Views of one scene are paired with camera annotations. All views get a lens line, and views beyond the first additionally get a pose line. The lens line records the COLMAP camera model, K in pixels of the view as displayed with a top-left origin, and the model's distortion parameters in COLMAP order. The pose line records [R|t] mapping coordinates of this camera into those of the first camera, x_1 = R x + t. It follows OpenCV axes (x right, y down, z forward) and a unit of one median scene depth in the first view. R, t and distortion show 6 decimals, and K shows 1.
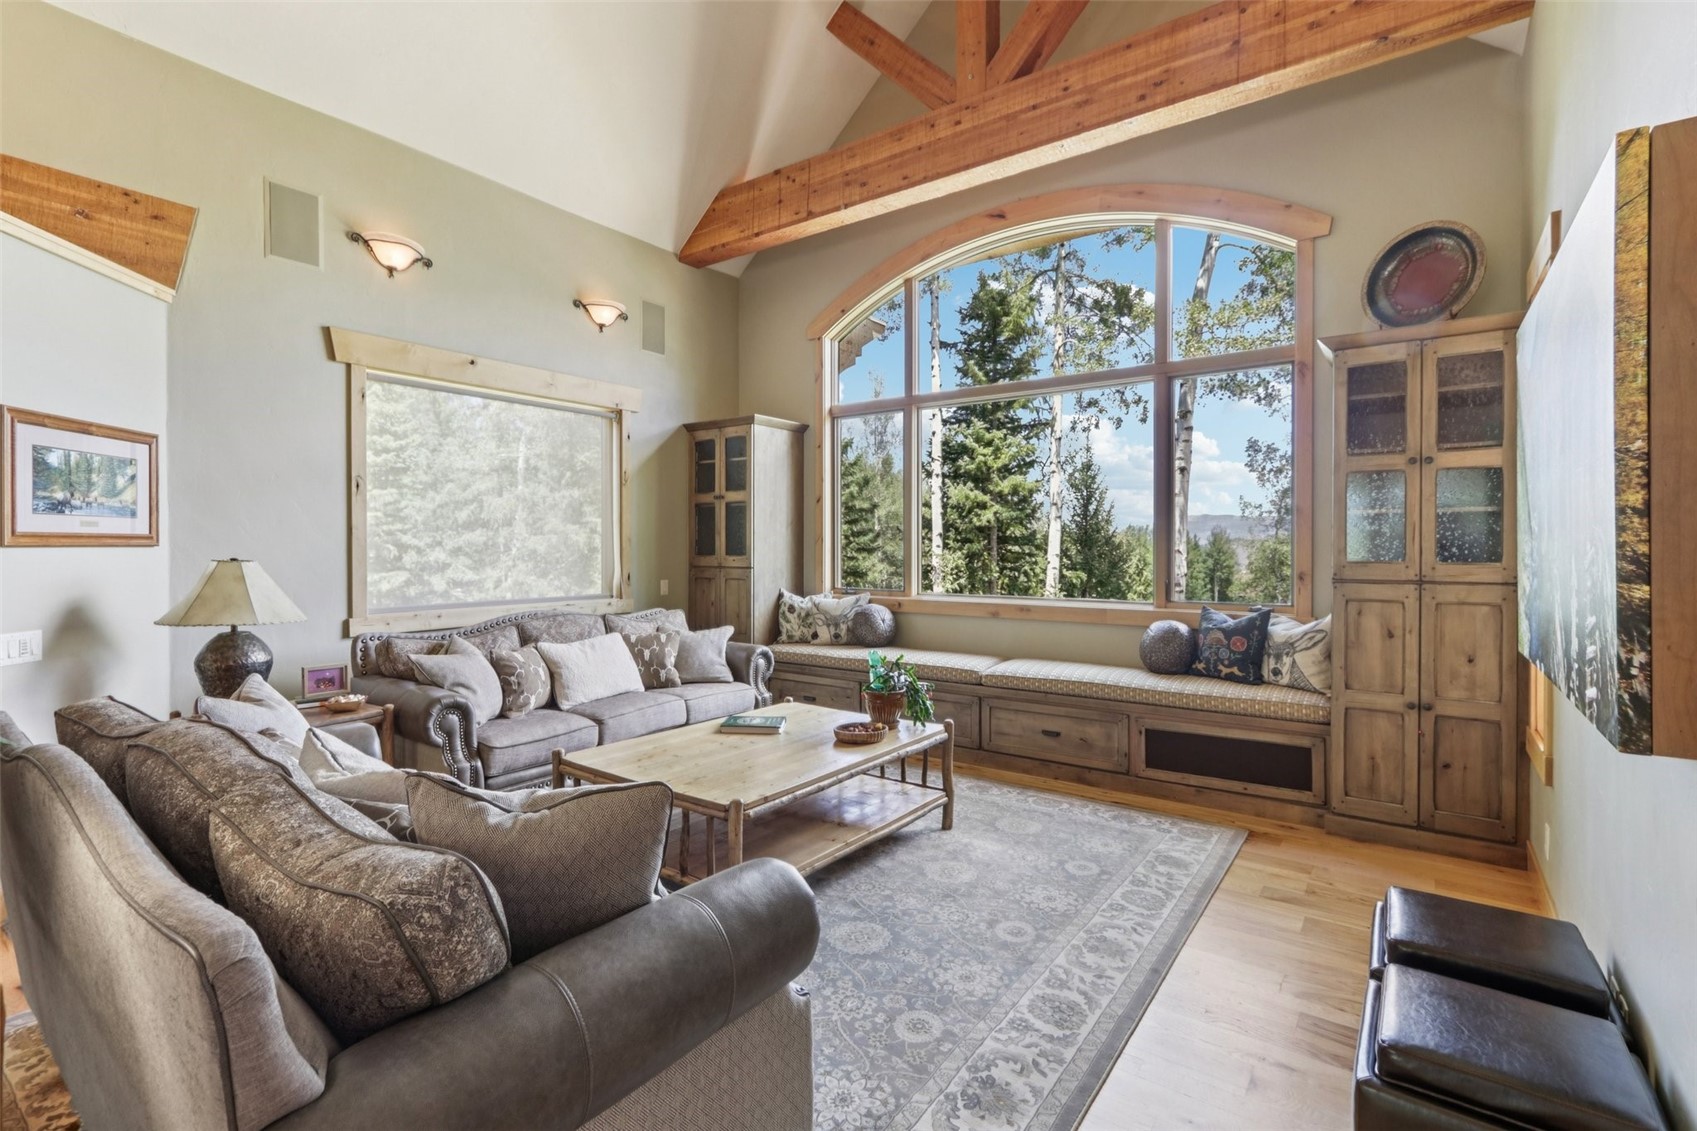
lens RADIAL K [[789.3, 0, 836.1], [0, 789.3, 555.1], [0, 0, 1]] dist [0.004515, 0.000846]
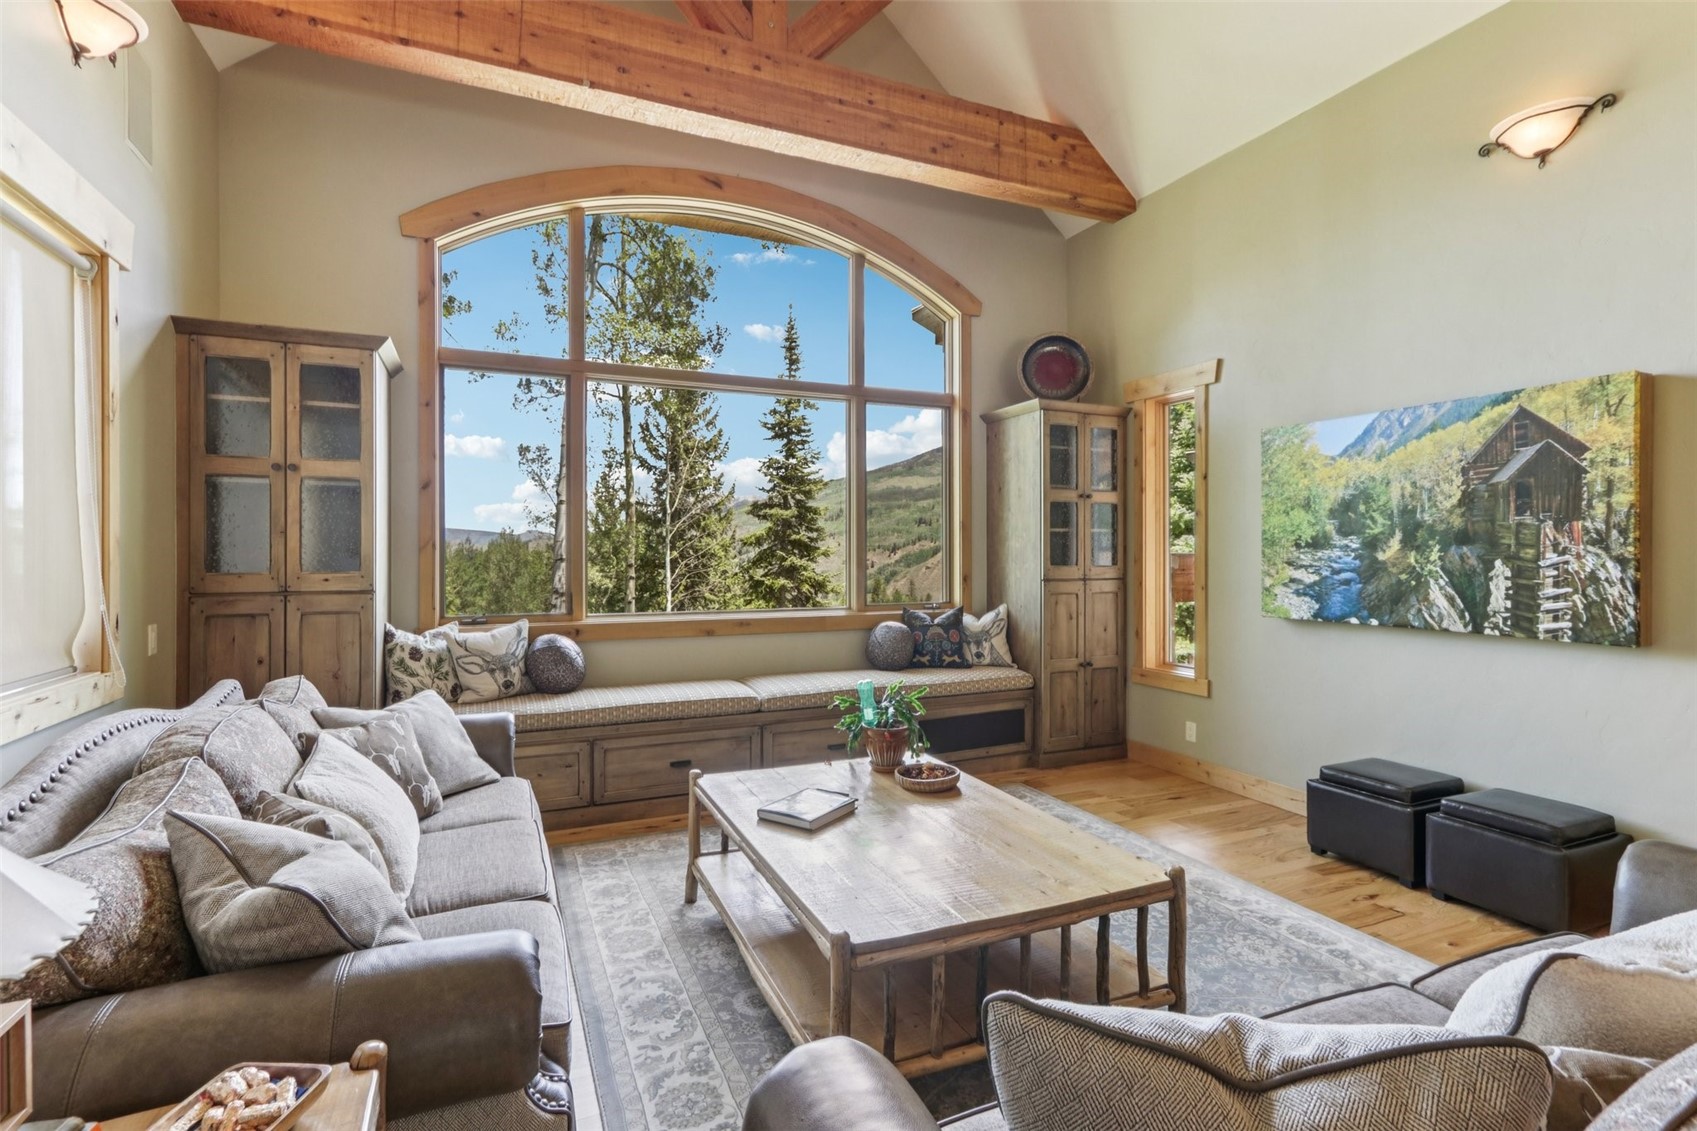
lens RADIAL K [[789.3, 0, 836.1], [0, 789.3, 555.1], [0, 0, 1]] dist [0.004515, 0.000846]
pose [[0.496800, -0.001408, 0.867864, -0.537566], [0.009158, 0.999952, -0.003620, -0.006935], [-0.867817, 0.009747, 0.496788, 0.479963]]
